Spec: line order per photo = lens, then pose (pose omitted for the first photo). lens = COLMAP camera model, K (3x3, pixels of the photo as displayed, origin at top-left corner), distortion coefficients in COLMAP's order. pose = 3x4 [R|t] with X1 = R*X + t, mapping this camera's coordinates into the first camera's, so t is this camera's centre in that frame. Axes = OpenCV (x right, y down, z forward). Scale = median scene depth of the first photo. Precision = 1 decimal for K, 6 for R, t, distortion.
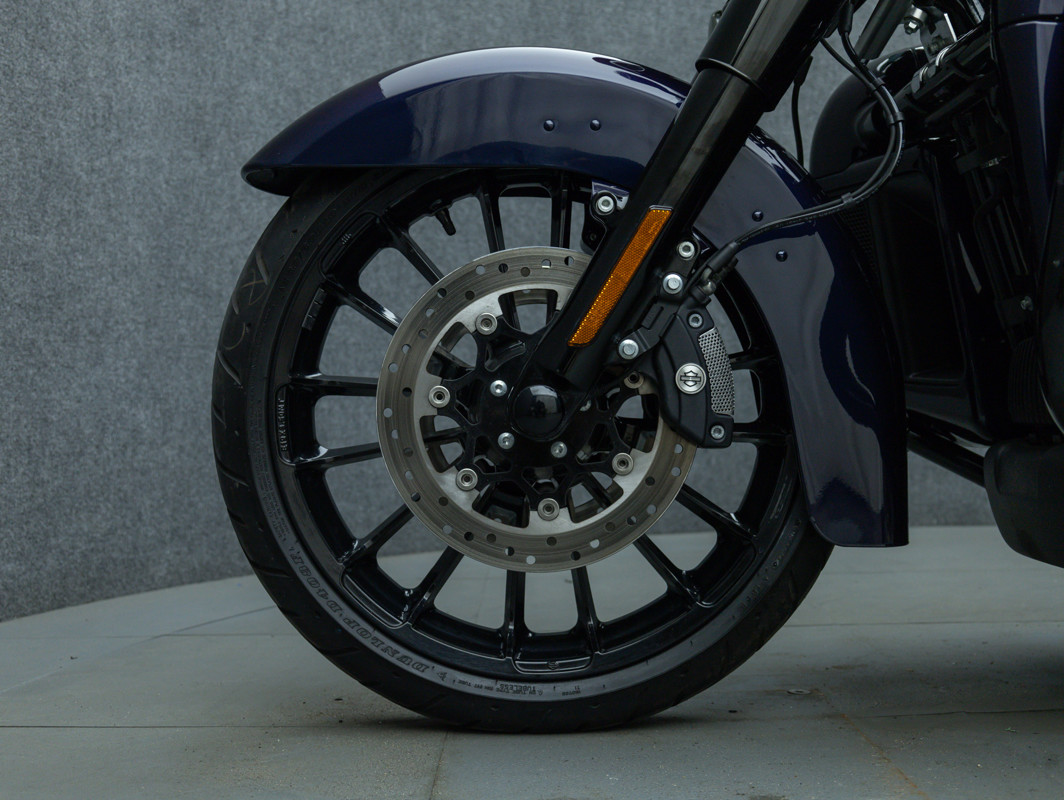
lens RADIAL K [[1263.0, 0, 510.4], [0, 1263.0, 404.2], [0, 0, 1]] dist [0.018402, 0.000000]
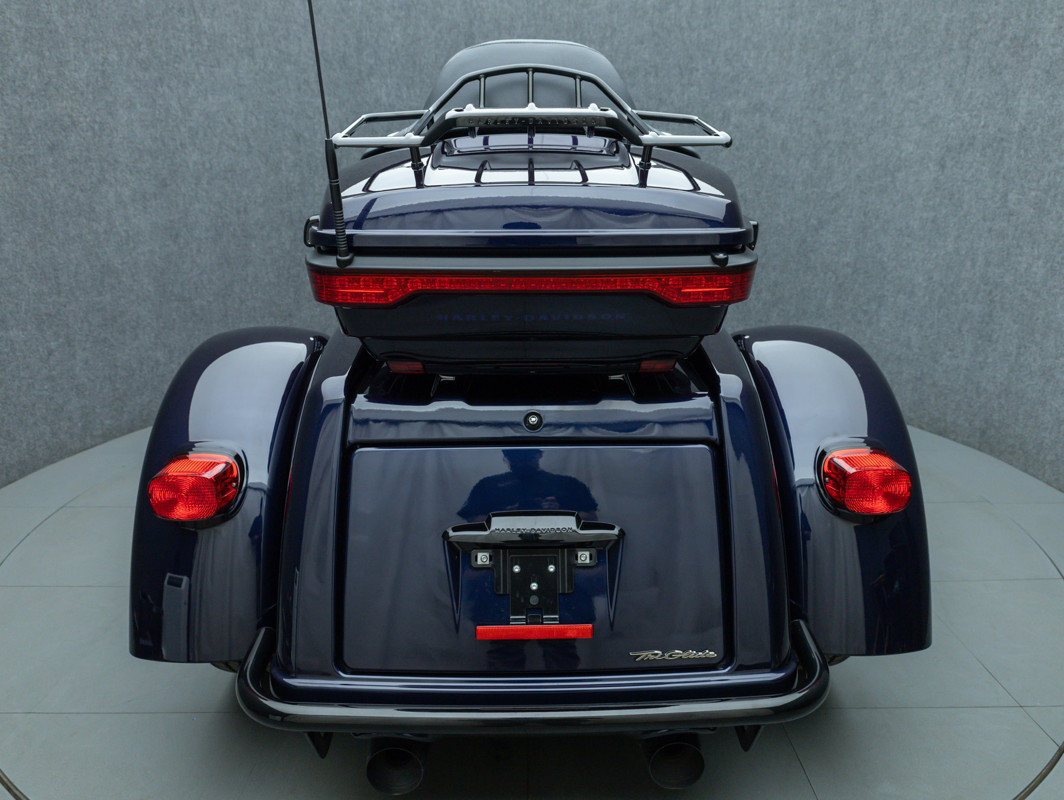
lens RADIAL K [[784.9, 0, 533.5], [0, 784.9, 404.4], [0, 0, 1]] dist [0.008577, -0.007216]
pose [[0.999762, 0.007714, 0.020422, 0.424717], [-0.013250, 0.957894, 0.286817, -0.354798], [-0.017350, -0.287019, 0.957768, -0.546048]]
